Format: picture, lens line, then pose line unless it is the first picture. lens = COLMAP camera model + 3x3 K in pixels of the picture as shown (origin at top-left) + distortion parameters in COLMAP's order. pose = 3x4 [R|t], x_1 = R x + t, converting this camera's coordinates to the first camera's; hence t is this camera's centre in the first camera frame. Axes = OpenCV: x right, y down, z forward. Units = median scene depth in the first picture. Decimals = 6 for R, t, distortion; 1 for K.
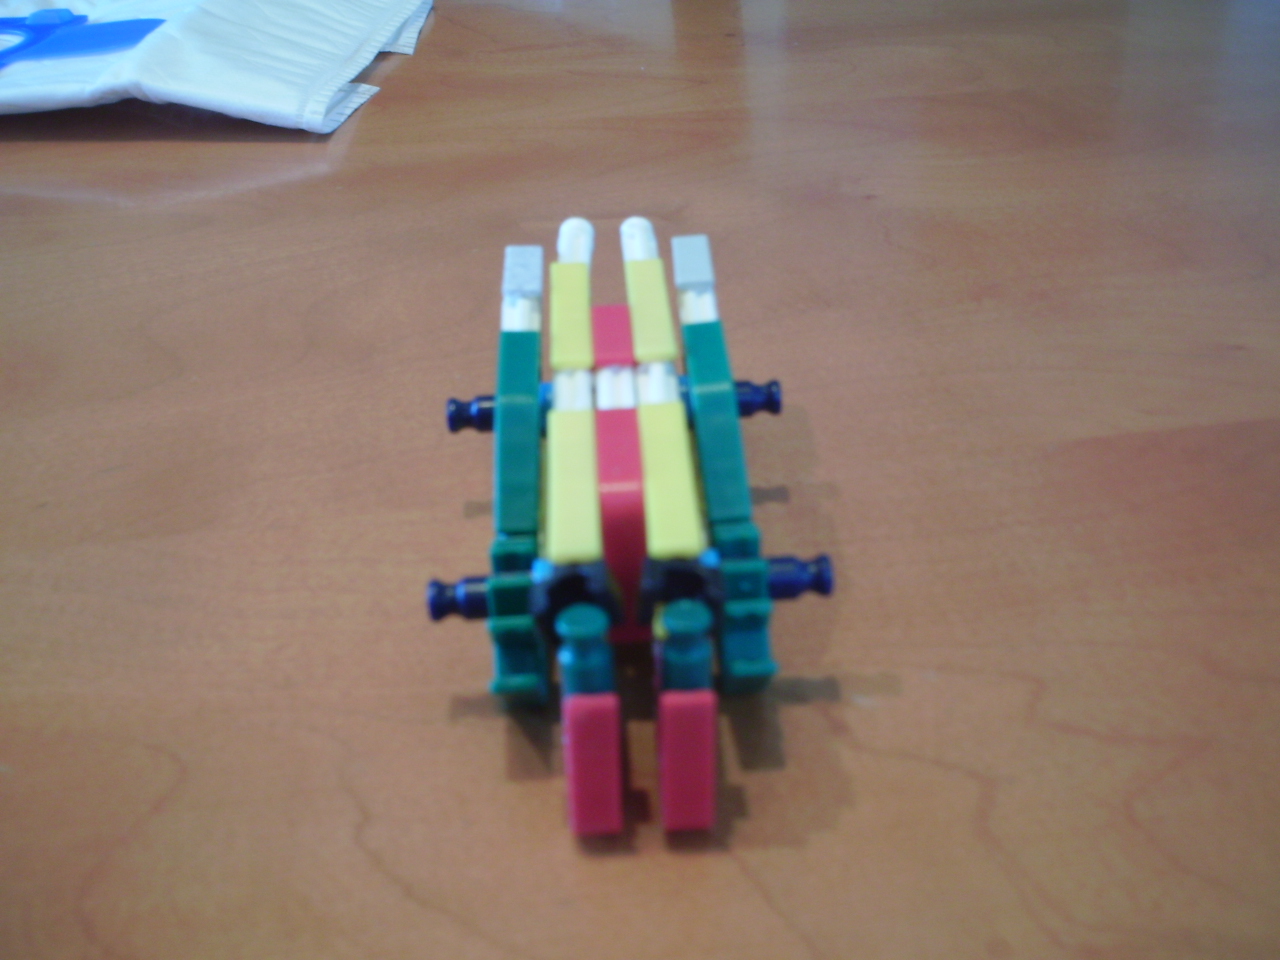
lens RADIAL K [[1595.1, 0, 640.0], [0, 1595.1, 480.0], [0, 0, 1]] dist [-0.136121, 0.171123]
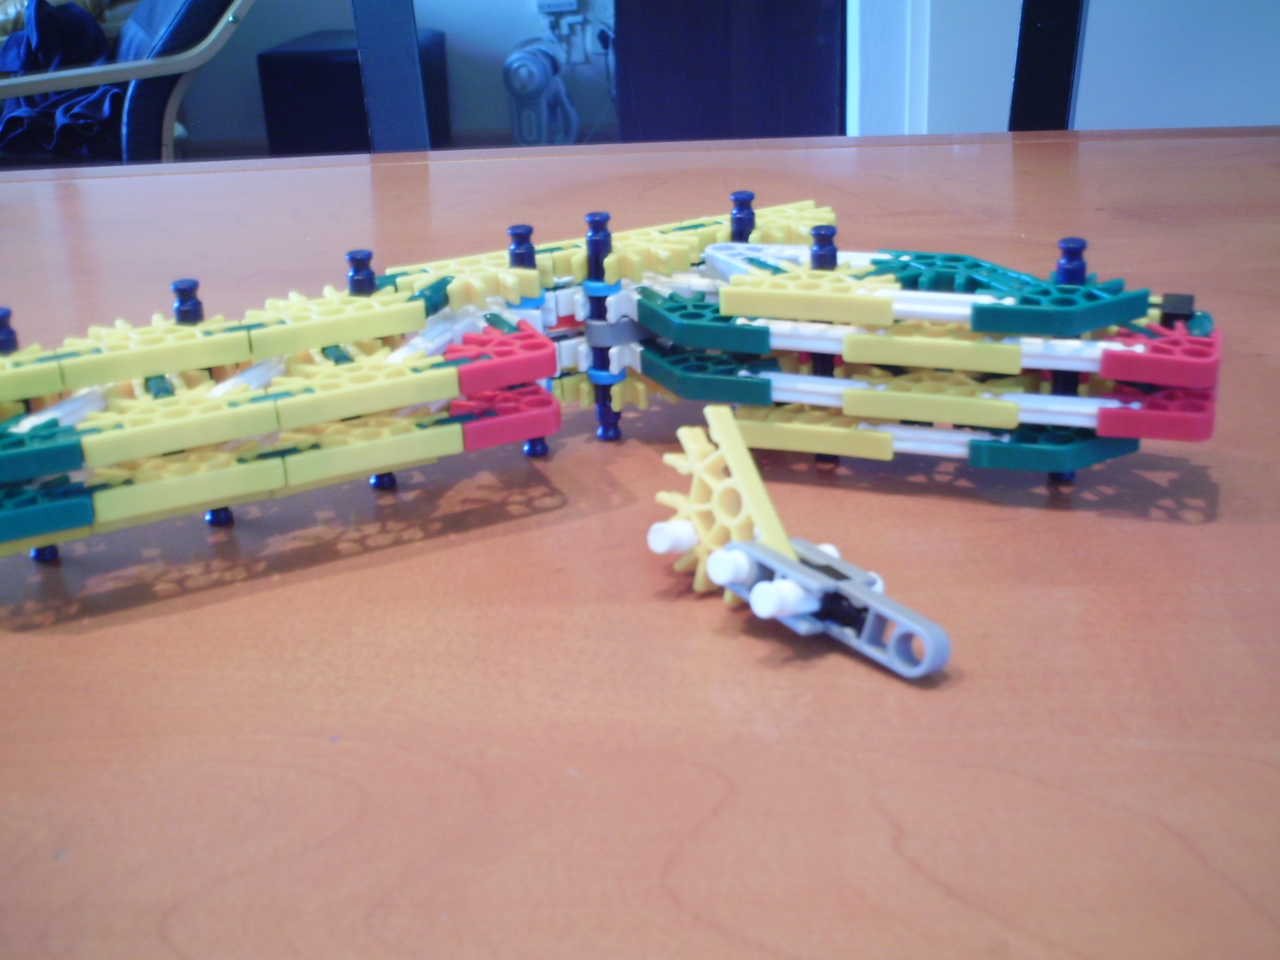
lens RADIAL K [[1595.1, 0, 640.0], [0, 1595.1, 480.0], [0, 0, 1]] dist [-0.136121, 0.171123]
pose [[0.986460, 0.053044, -0.155187, -0.110433], [-0.070248, 0.991713, -0.107564, 0.054349], [0.148196, 0.117010, 0.982012, -0.106884]]
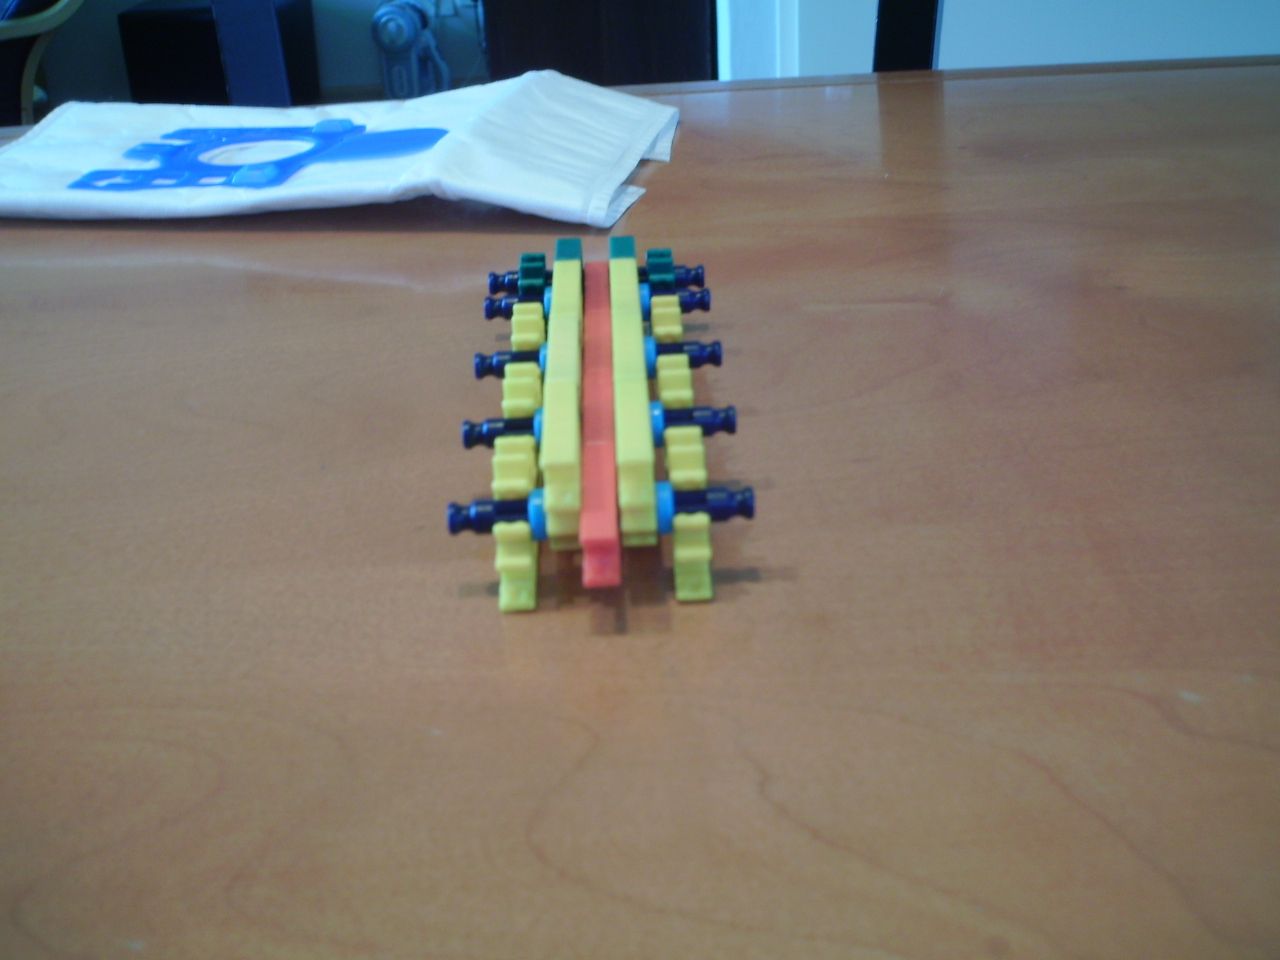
lens RADIAL K [[1595.1, 0, 640.0], [0, 1595.1, 480.0], [0, 0, 1]] dist [-0.136121, 0.171123]
pose [[0.996215, 0.019477, -0.084717, -0.096747], [-0.026416, 0.996317, -0.081576, 0.053742], [0.082816, 0.083505, 0.993060, -0.095228]]
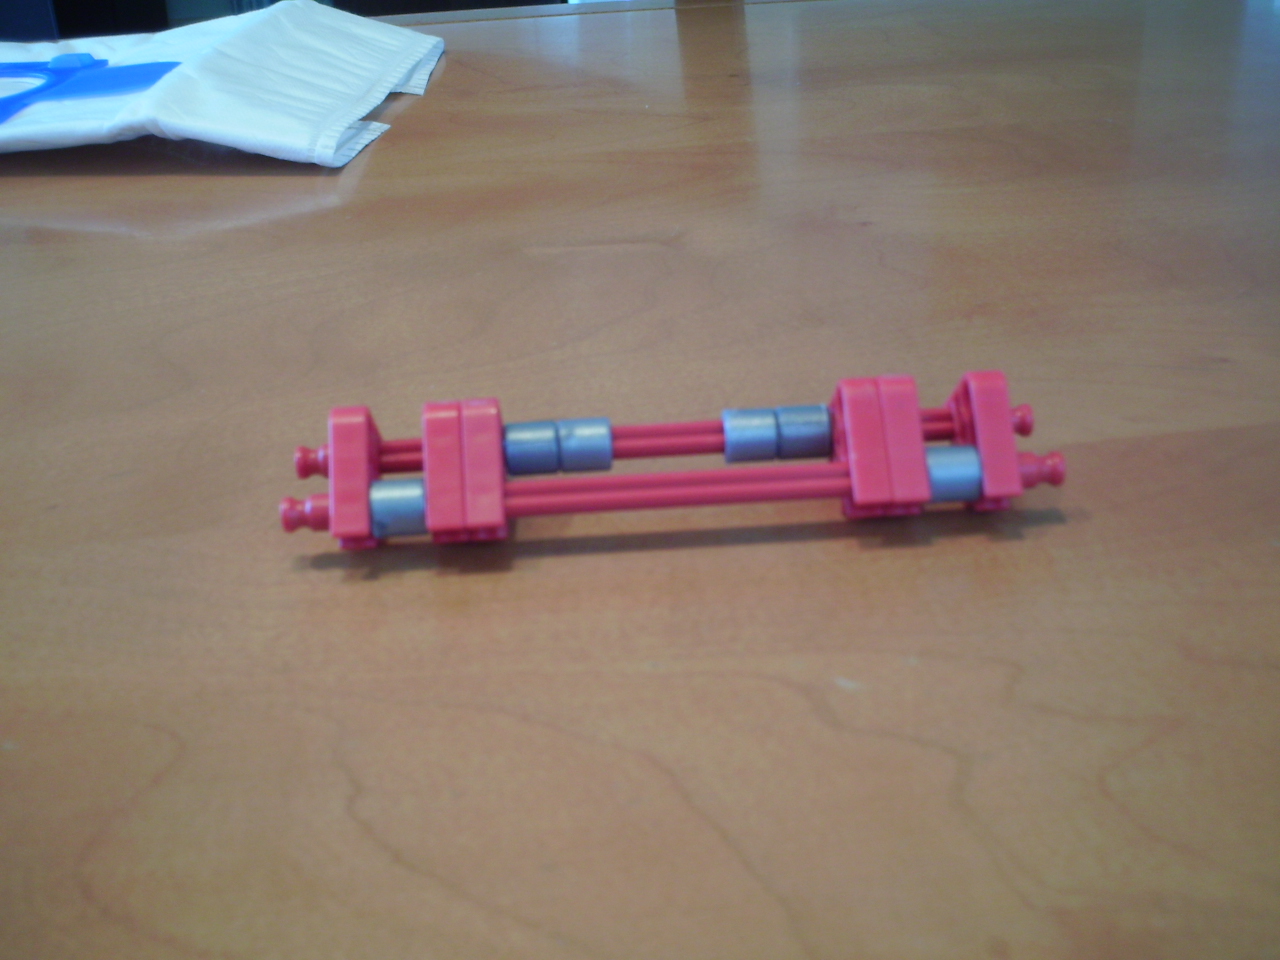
lens RADIAL K [[1595.1, 0, 640.0], [0, 1595.1, 480.0], [0, 0, 1]] dist [-0.136121, 0.171123]
pose [[0.999924, -0.000838, -0.012326, 0.013005], [0.000348, 0.999209, -0.039753, 0.029882], [0.012350, 0.039746, 0.999133, -0.019384]]
